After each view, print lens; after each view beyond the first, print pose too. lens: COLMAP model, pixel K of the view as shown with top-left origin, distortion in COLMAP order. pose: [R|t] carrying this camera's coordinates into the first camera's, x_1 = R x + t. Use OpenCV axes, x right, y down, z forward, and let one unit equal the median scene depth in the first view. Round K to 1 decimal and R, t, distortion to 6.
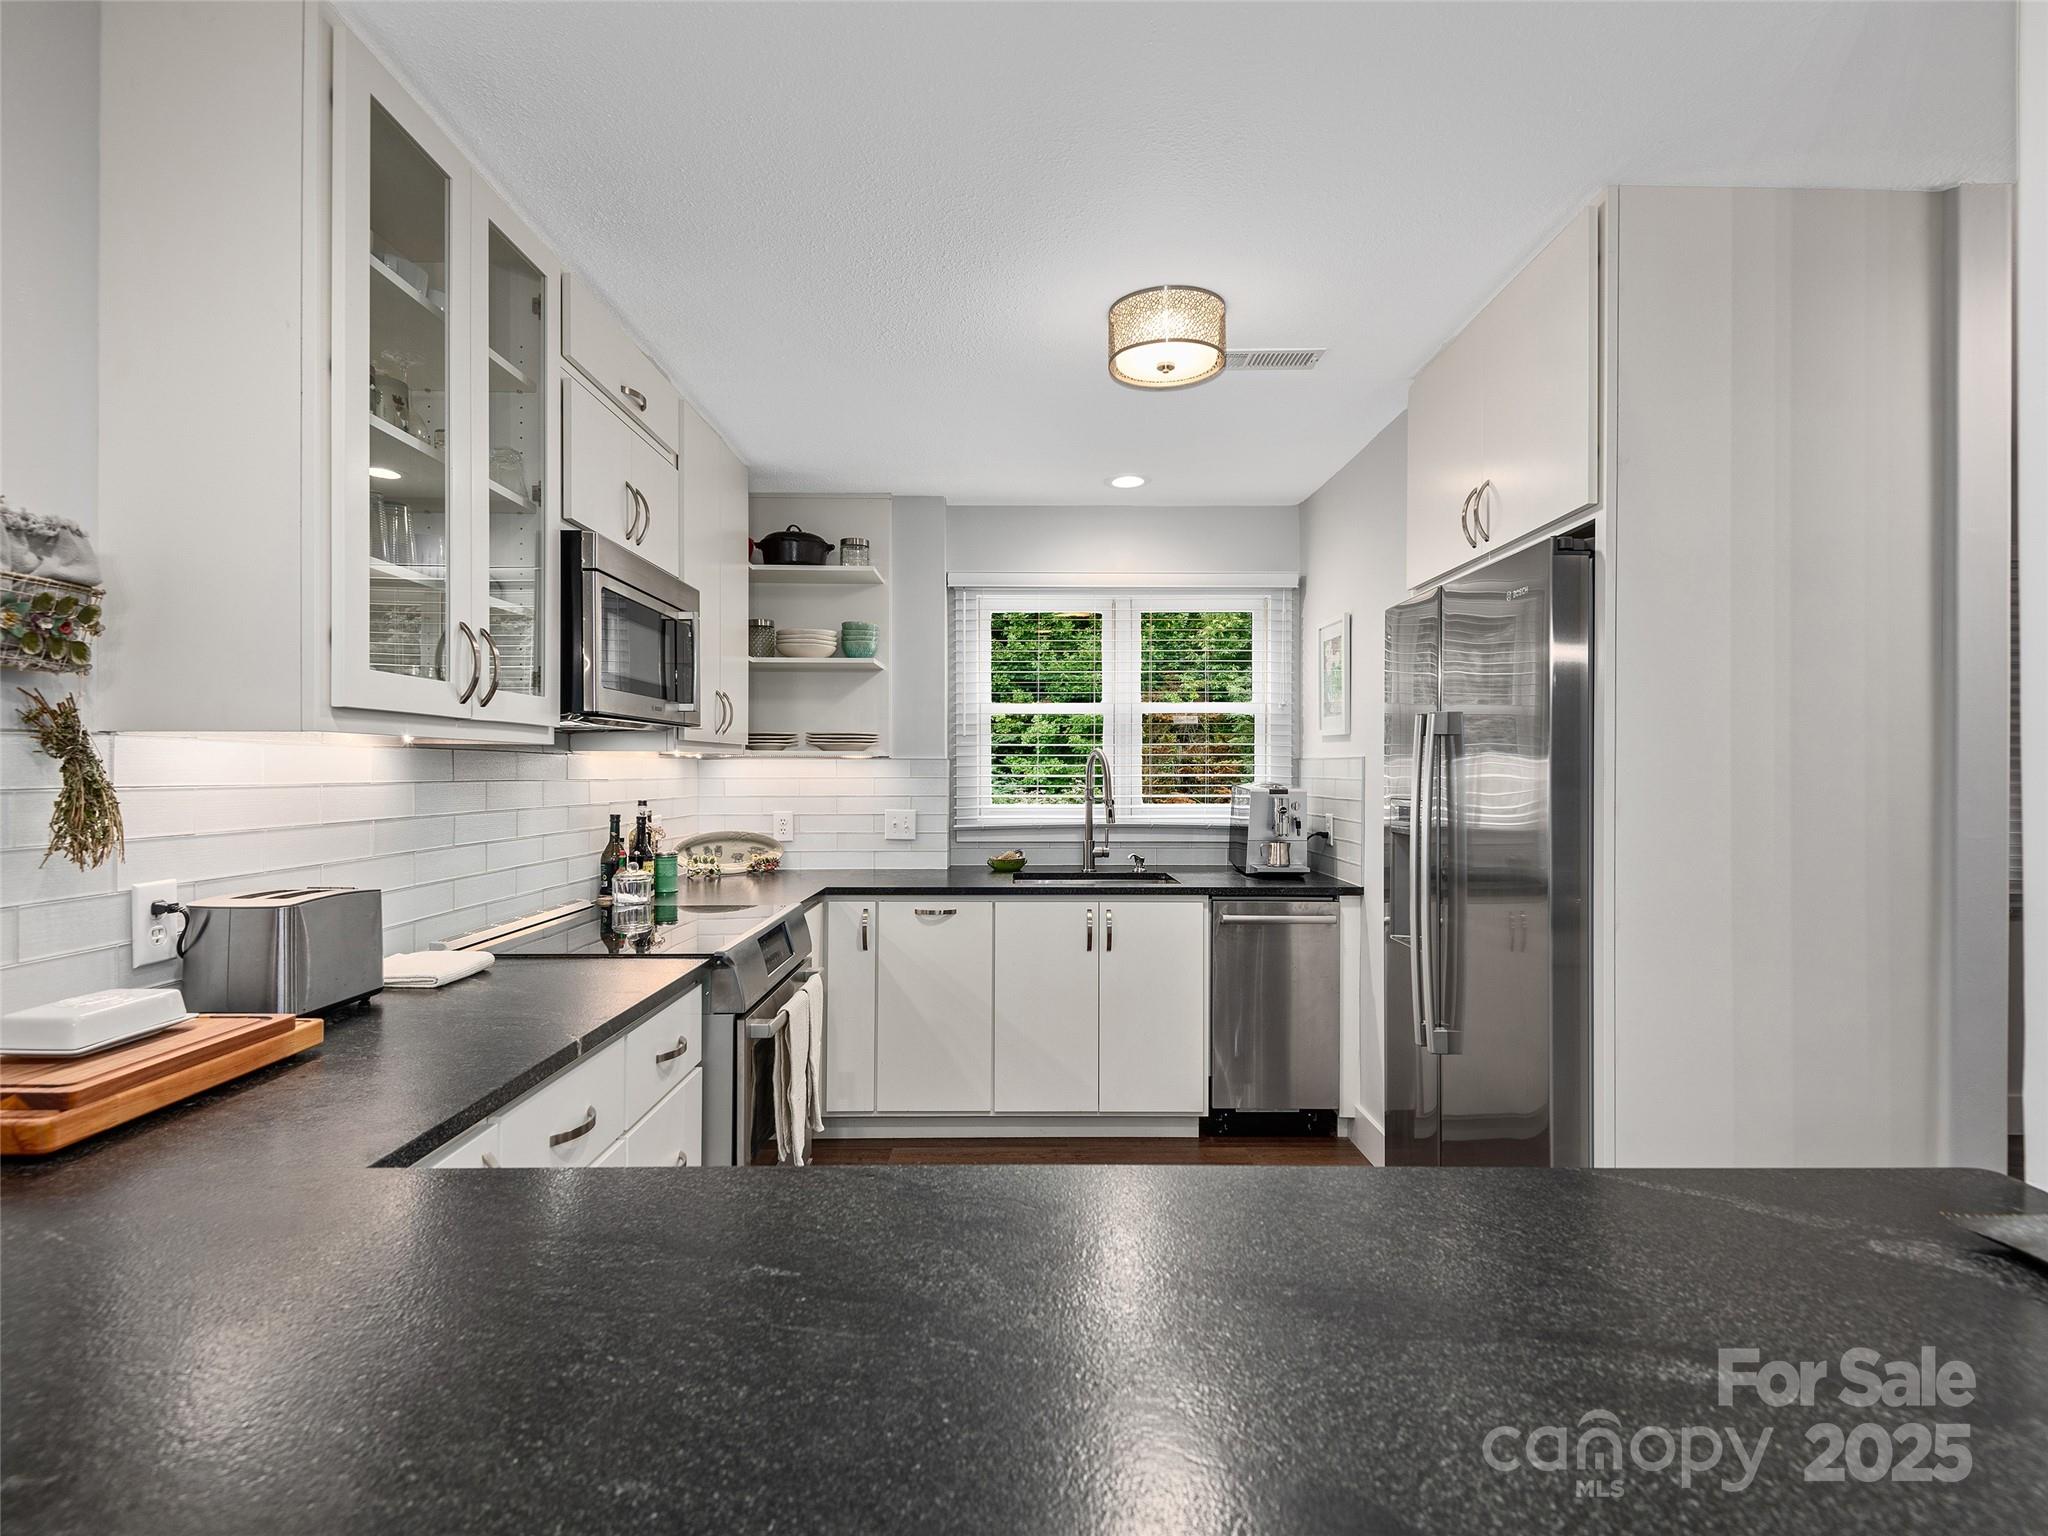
lens RADIAL K [[1029.1, 0, 1024.0], [0, 1029.1, 768.0], [0, 0, 1]] dist [-0.001014, 0.000072]
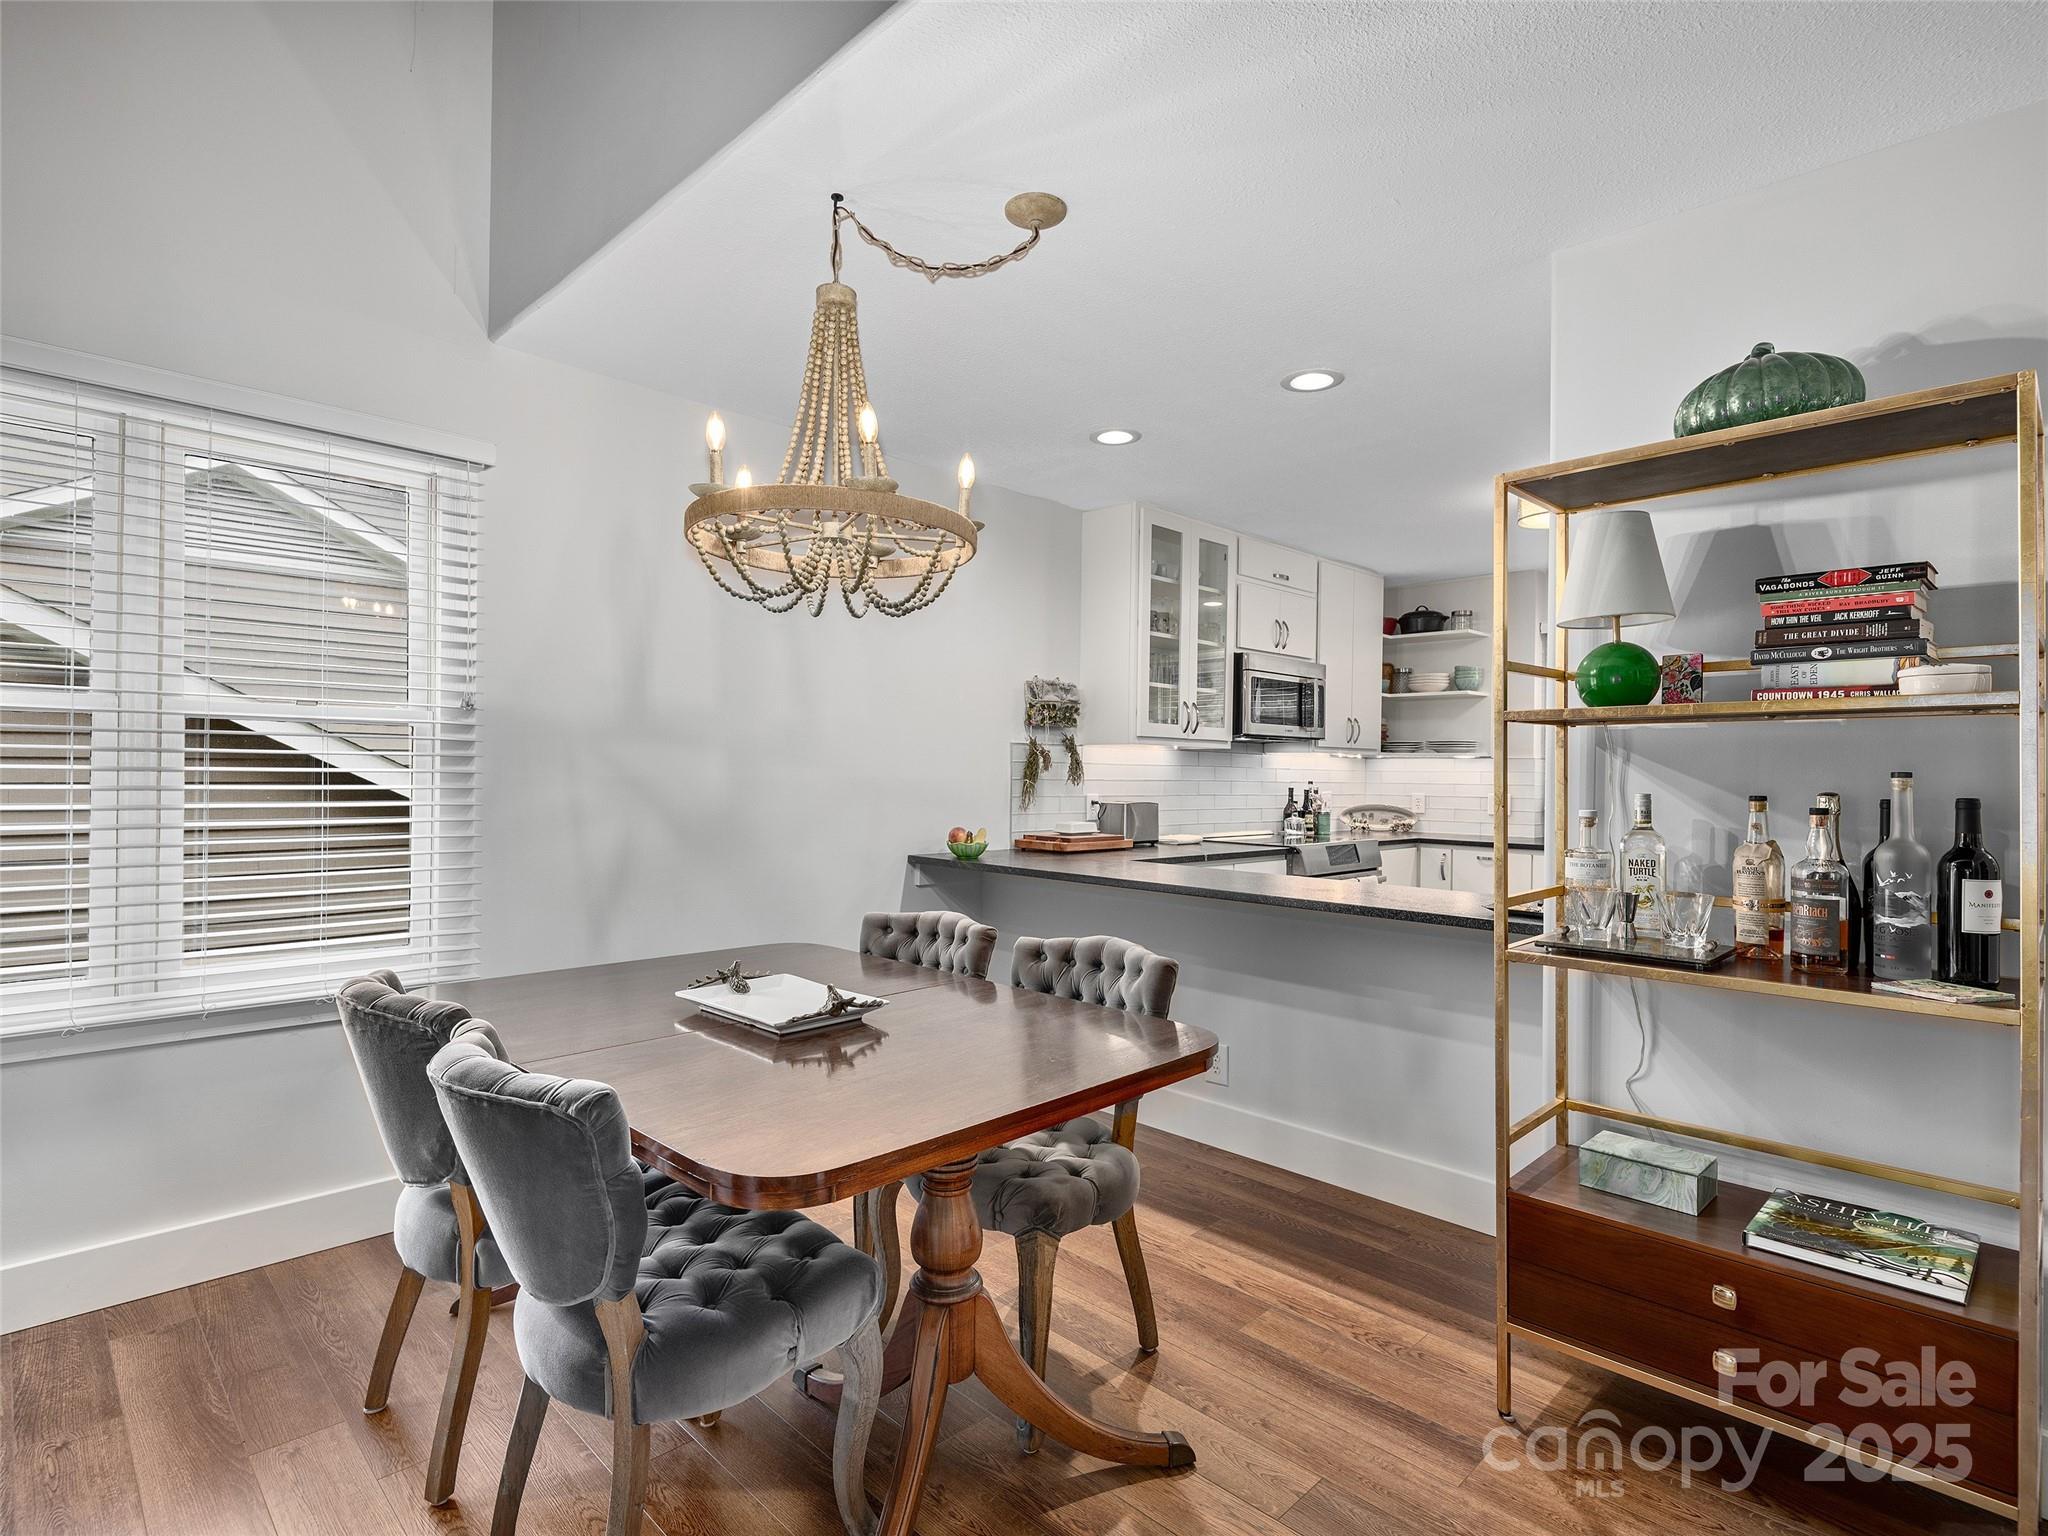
lens RADIAL K [[1030.4, 0, 1024.0], [0, 1030.4, 768.0], [0, 0, 1]] dist [0.028455, -0.025578]
pose [[0.699307, 0.004391, -0.714807, 0.803634], [-0.011501, 0.999921, -0.005110, 0.034330], [0.714728, 0.011794, 0.699303, -0.860800]]
